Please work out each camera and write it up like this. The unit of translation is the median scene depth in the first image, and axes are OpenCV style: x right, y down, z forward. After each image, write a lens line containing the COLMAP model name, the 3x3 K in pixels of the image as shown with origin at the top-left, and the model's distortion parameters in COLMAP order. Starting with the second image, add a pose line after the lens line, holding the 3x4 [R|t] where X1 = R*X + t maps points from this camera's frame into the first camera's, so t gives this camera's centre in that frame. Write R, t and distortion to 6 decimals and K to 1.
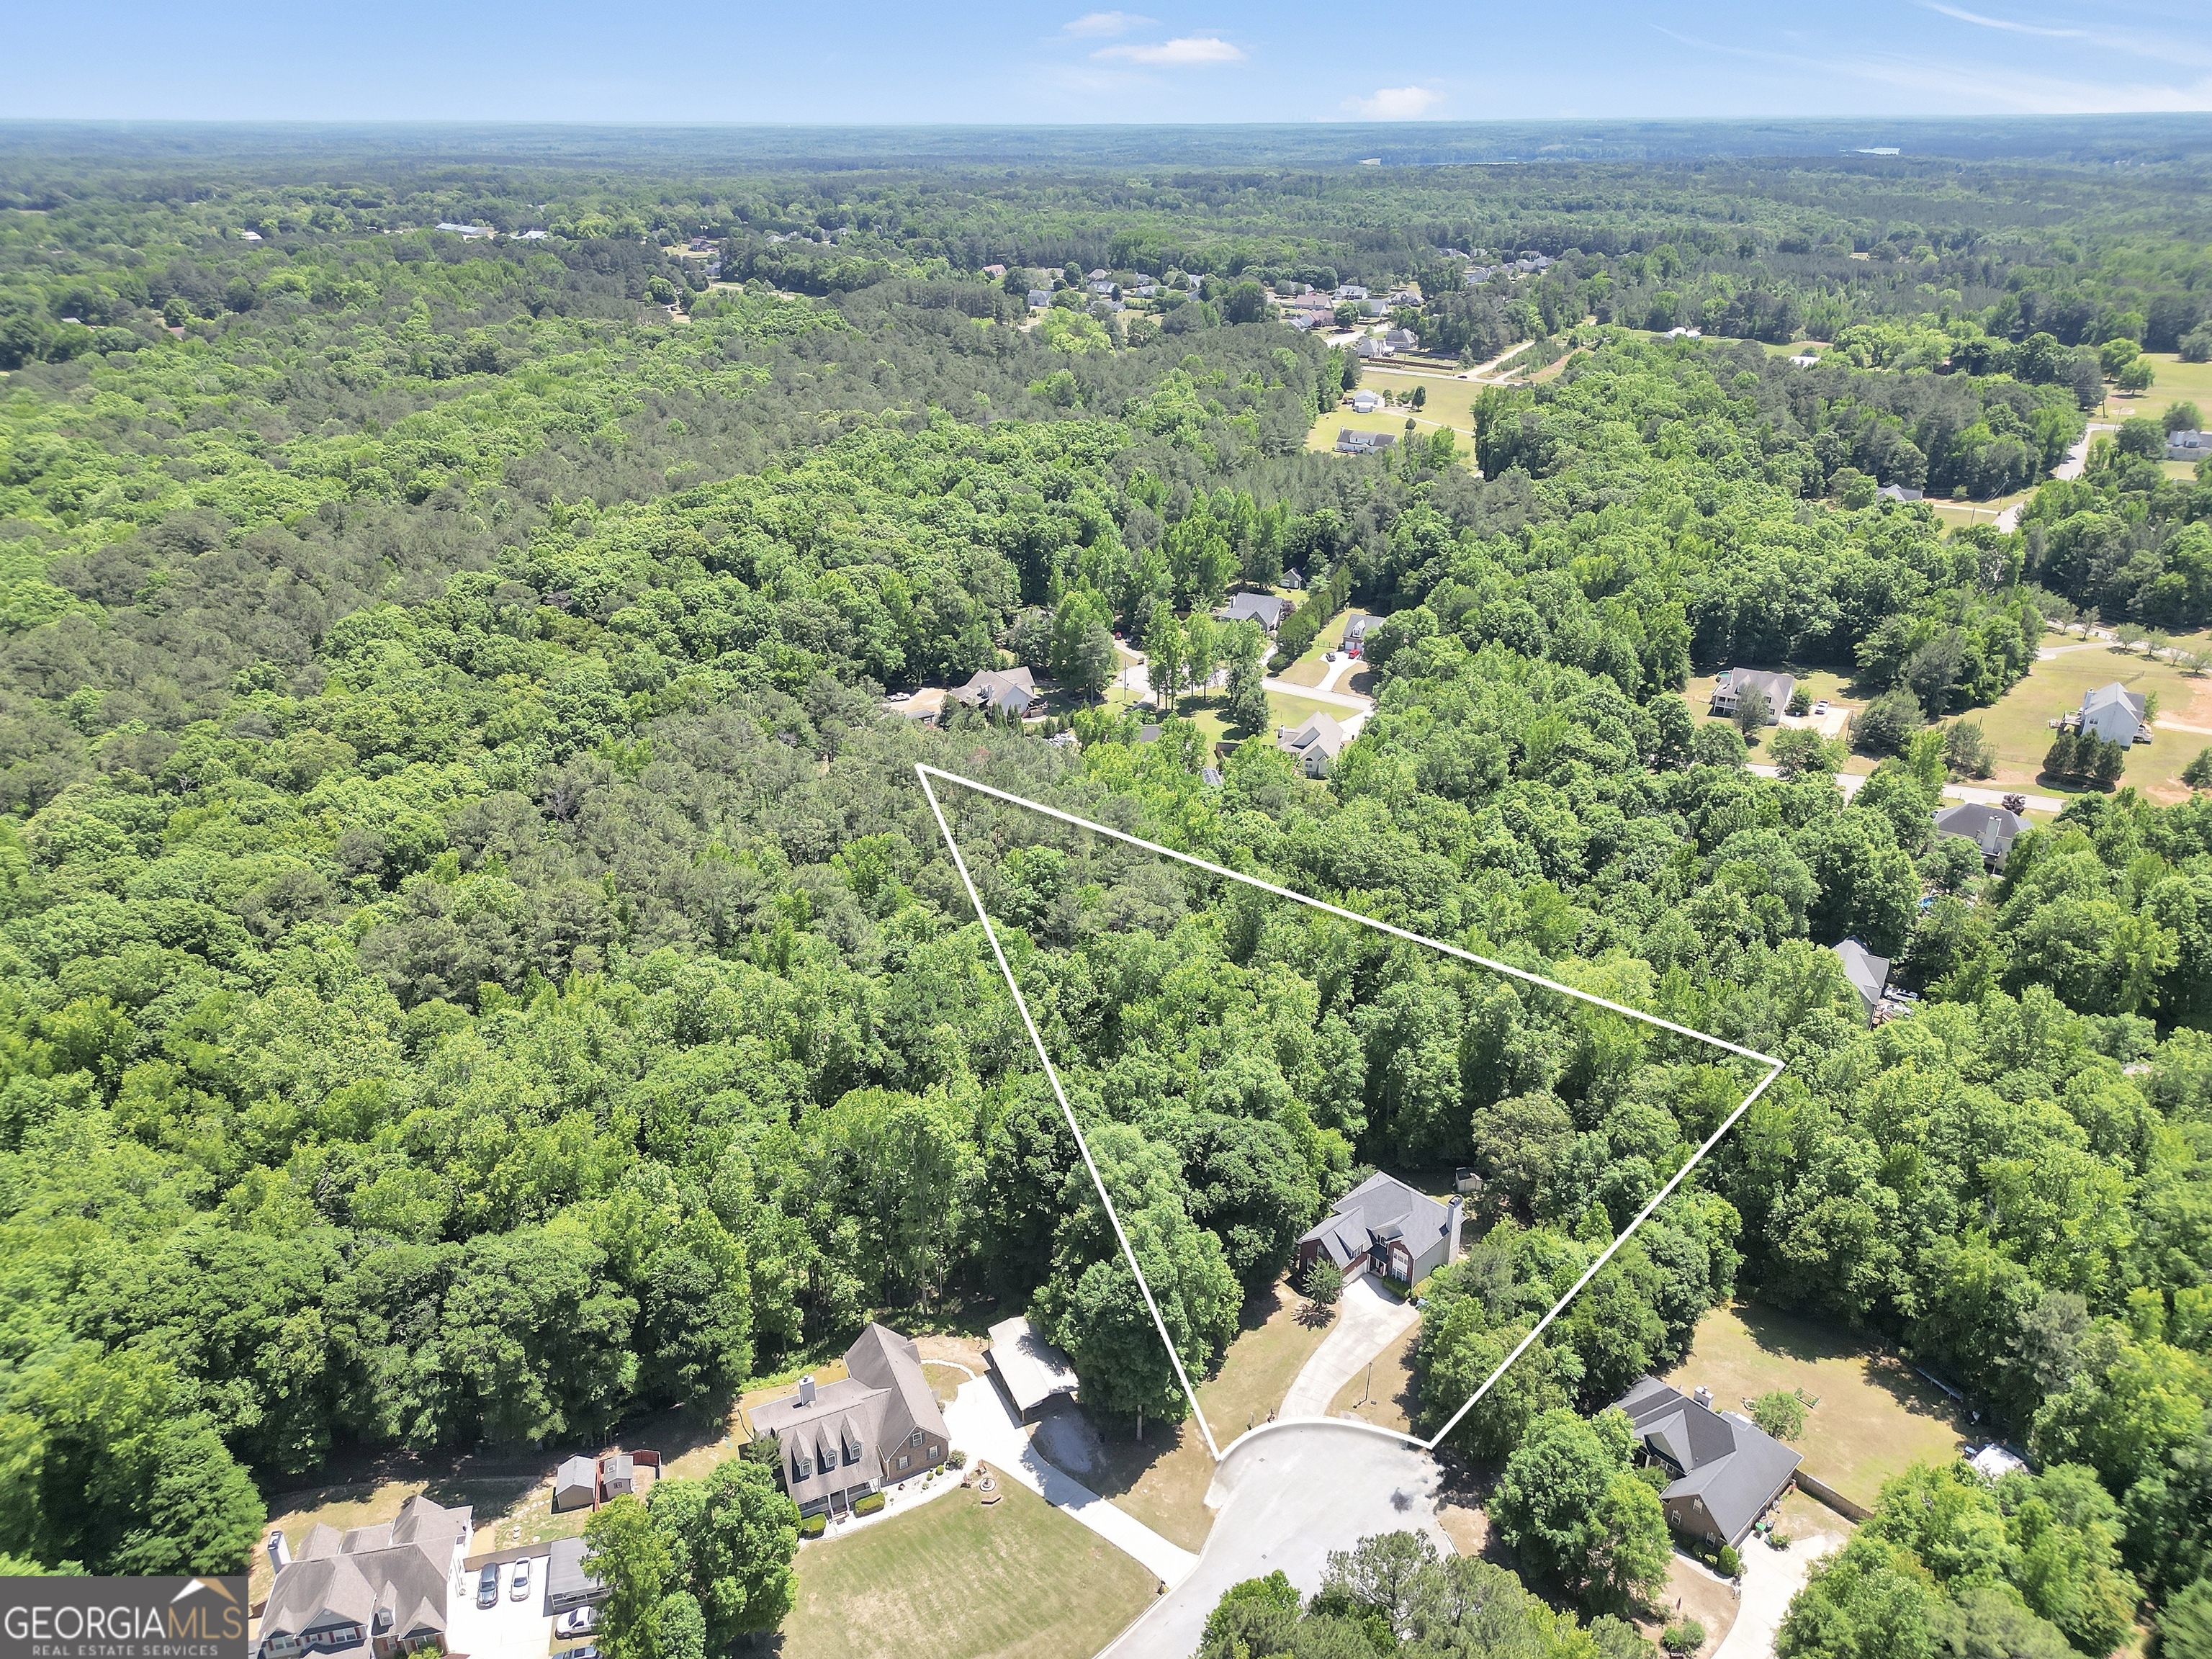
lens RADIAL K [[1551.8, 0, 1096.8], [0, 1551.8, 861.2], [0, 0, 1]] dist [0.040771, -0.031972]
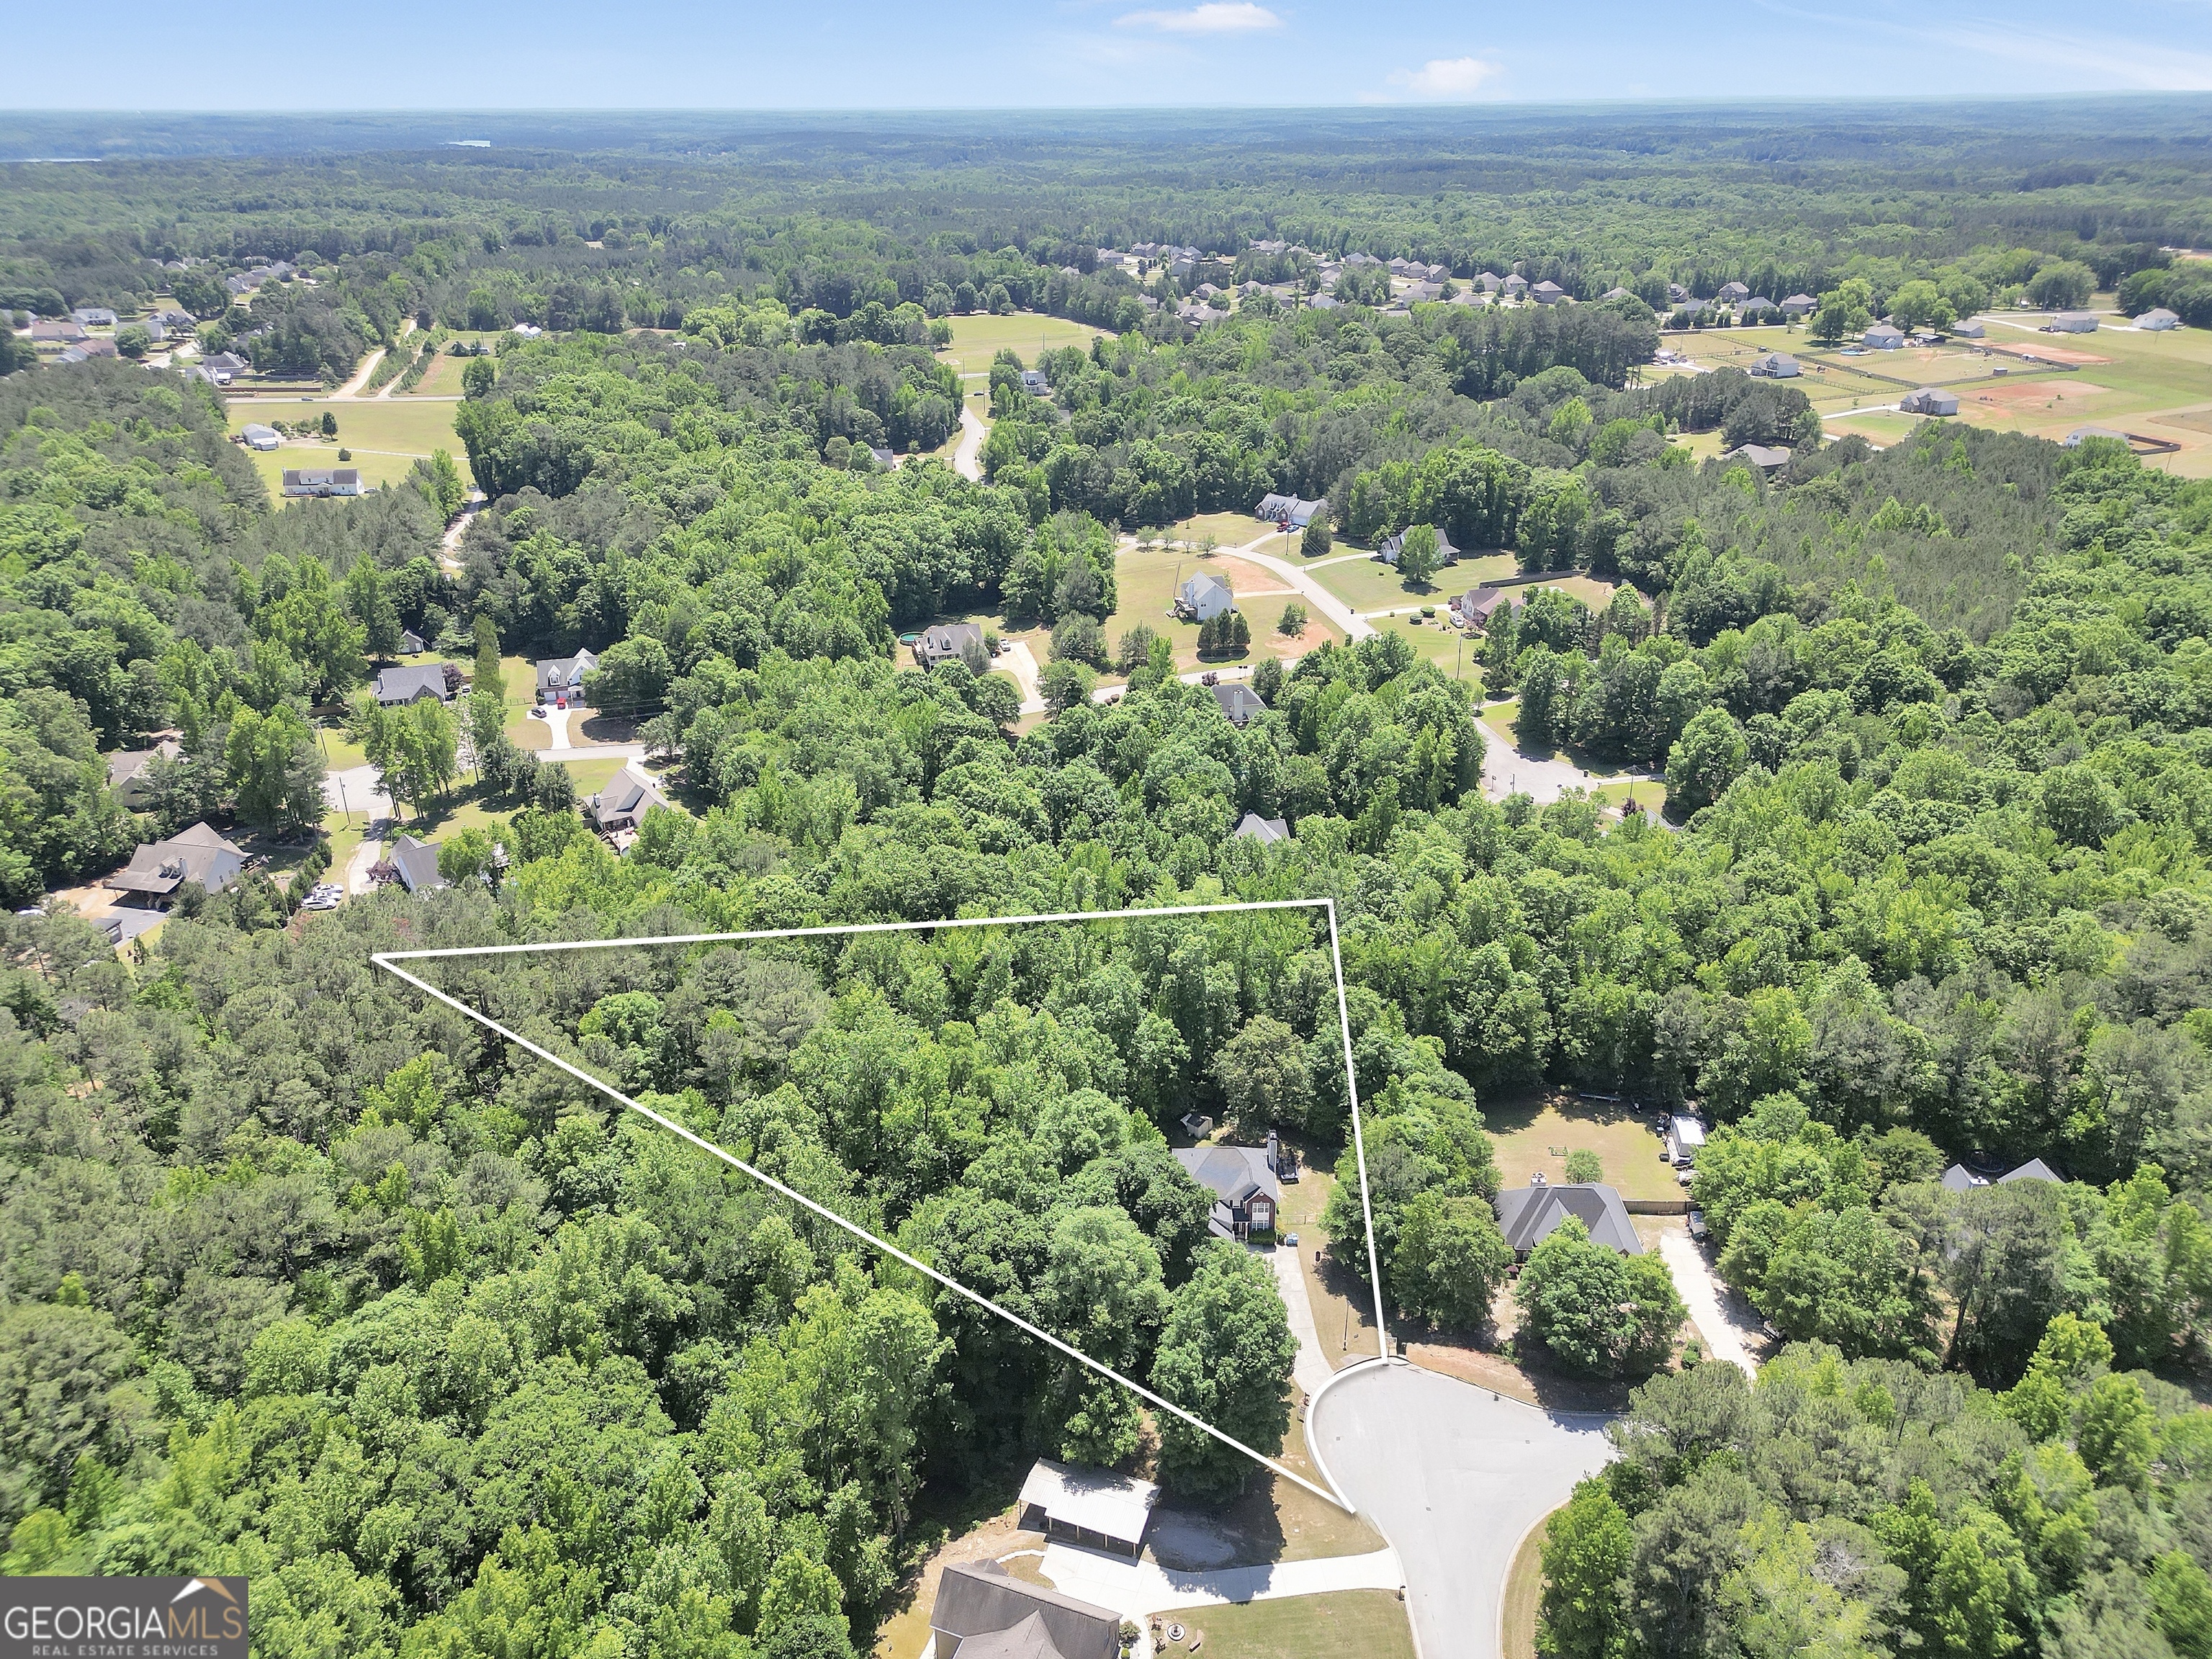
lens RADIAL K [[1551.8, 0, 1094.9], [0, 1551.8, 875.8], [0, 0, 1]] dist [0.040771, -0.031972]
pose [[0.686146, -0.318385, 0.654091, -0.263668], [0.311603, 0.941108, 0.131220, -0.067413], [-0.657349, 0.113781, 0.744947, 0.150049]]
